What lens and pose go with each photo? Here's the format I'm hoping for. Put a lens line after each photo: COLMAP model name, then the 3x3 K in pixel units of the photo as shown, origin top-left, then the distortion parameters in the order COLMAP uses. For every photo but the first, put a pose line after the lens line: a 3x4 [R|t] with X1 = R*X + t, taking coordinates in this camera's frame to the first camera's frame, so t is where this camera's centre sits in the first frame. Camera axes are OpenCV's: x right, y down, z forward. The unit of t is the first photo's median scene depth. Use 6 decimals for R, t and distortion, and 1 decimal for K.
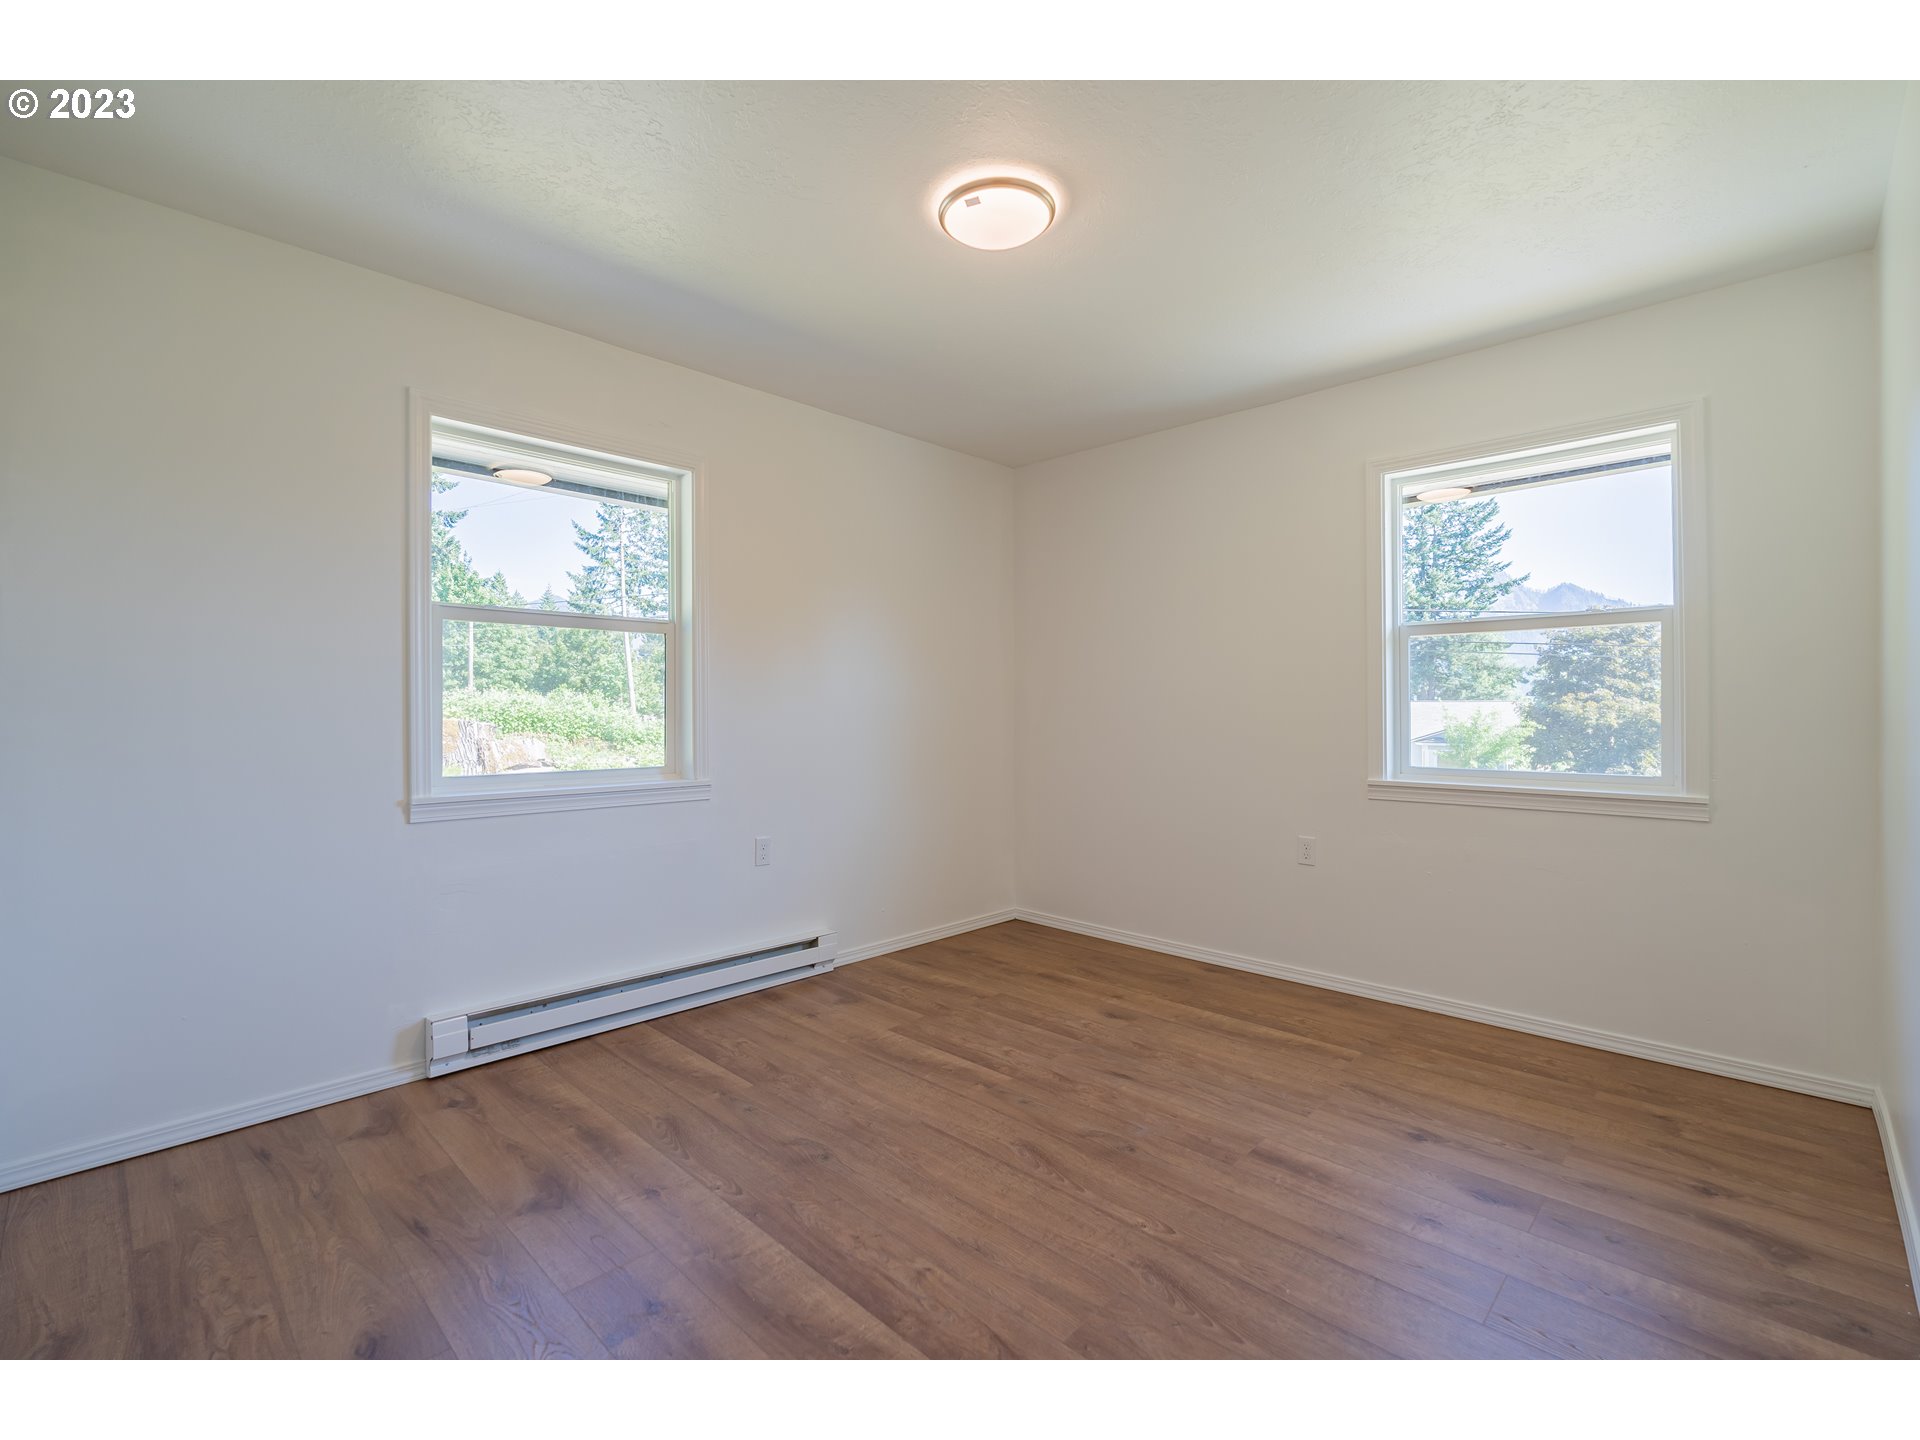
lens RADIAL K [[858.9, 0, 973.9], [0, 858.9, 718.8], [0, 0, 1]] dist [-0.001564, 0.000066]
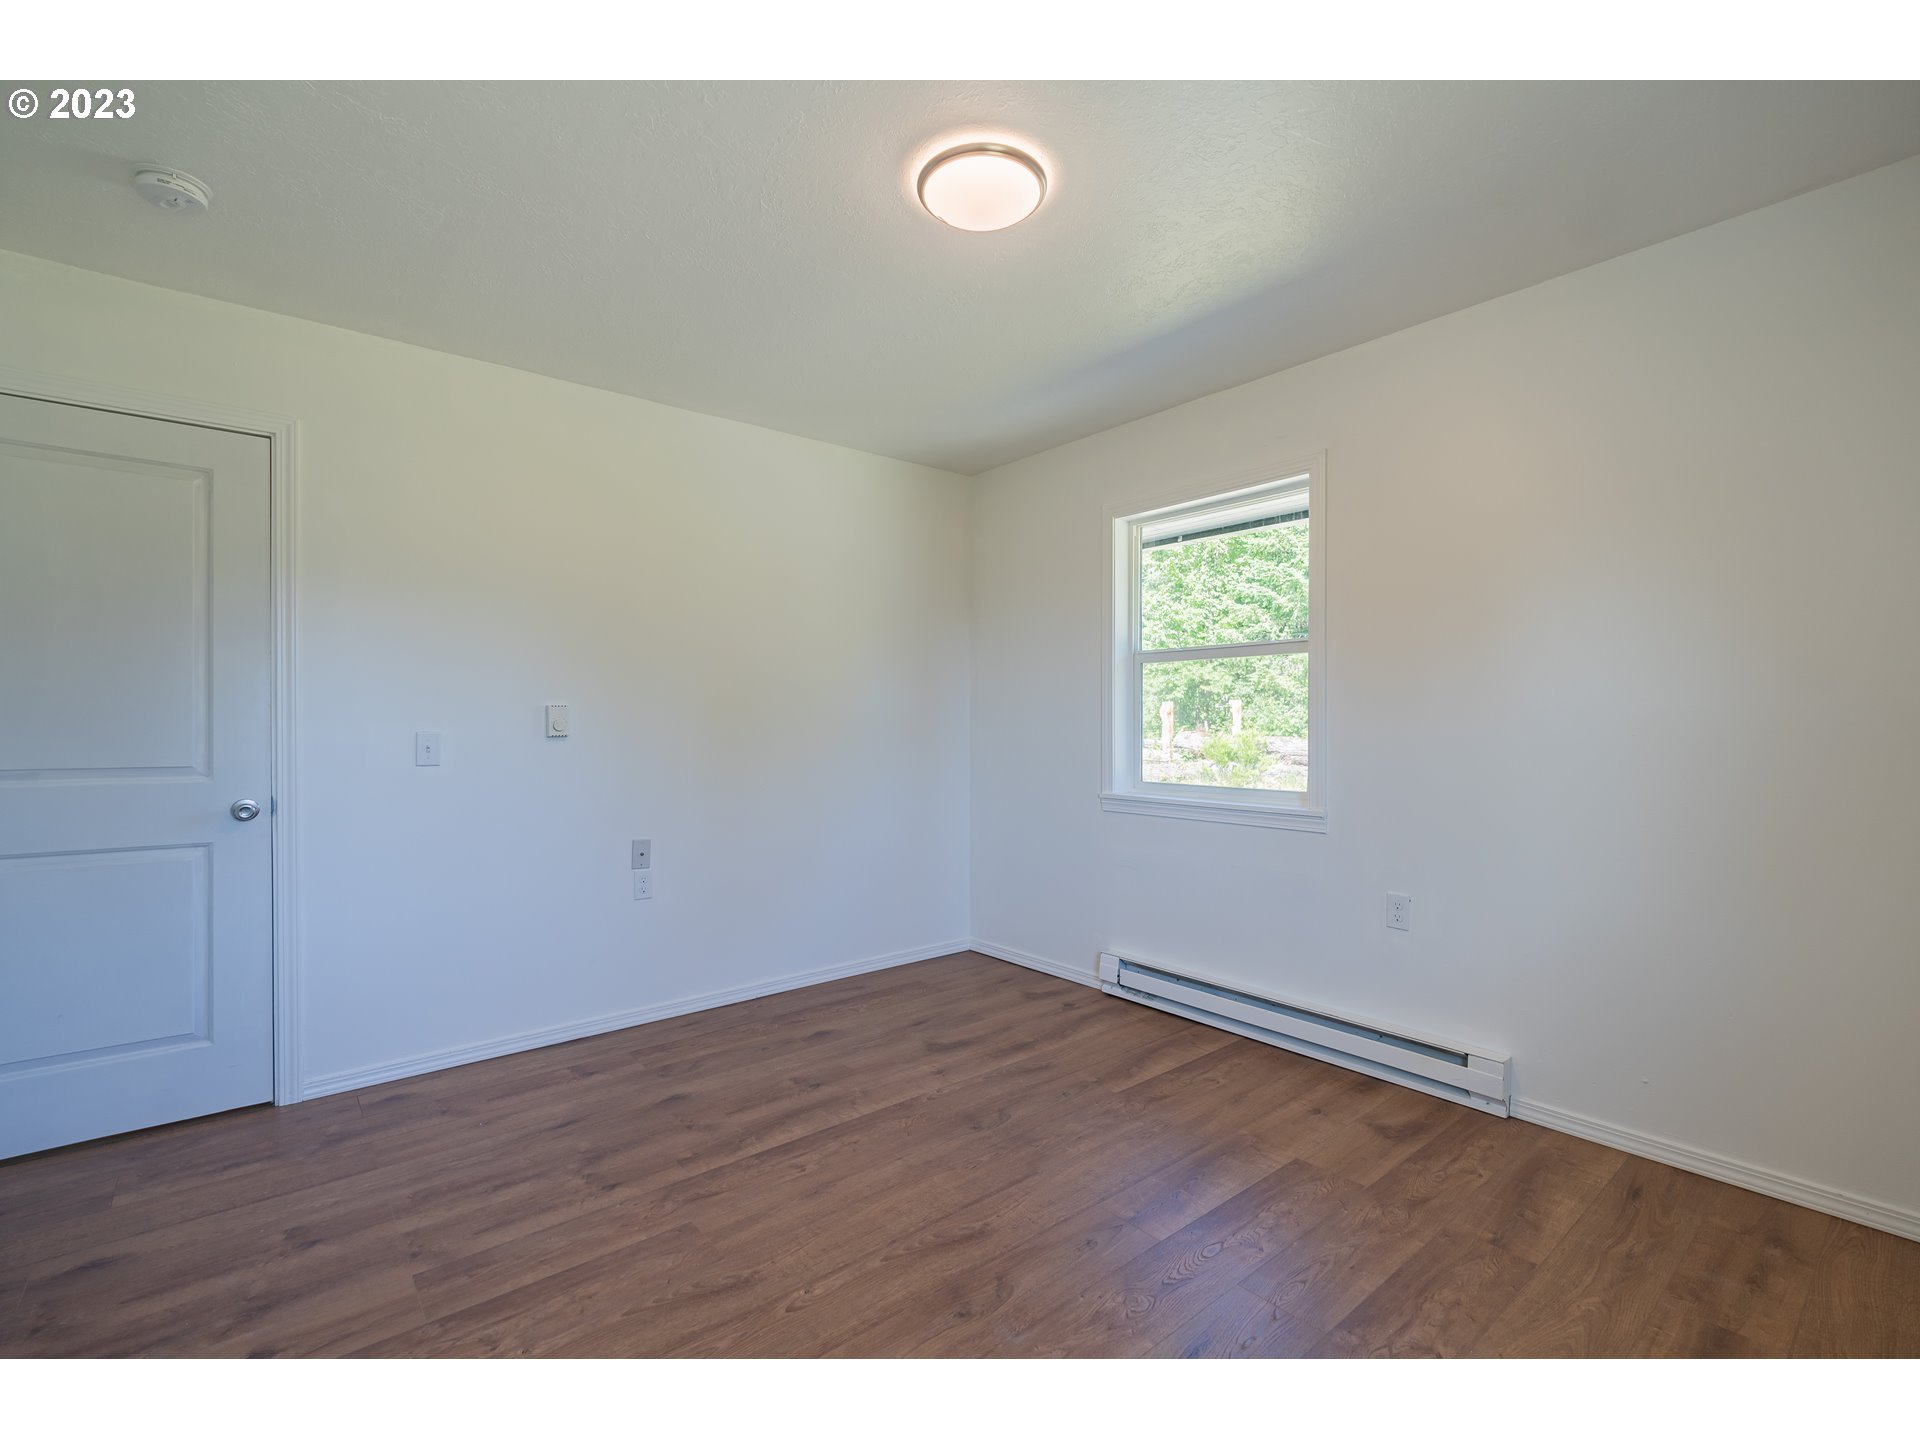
lens RADIAL K [[858.9, 0, 973.9], [0, 858.9, 718.8], [0, 0, 1]] dist [-0.001564, 0.000066]
pose [[-0.109325, -0.004987, -0.993994, 0.798329], [-0.007077, 0.999966, -0.004239, -0.030768], [0.993981, 0.006571, -0.109356, 0.907656]]
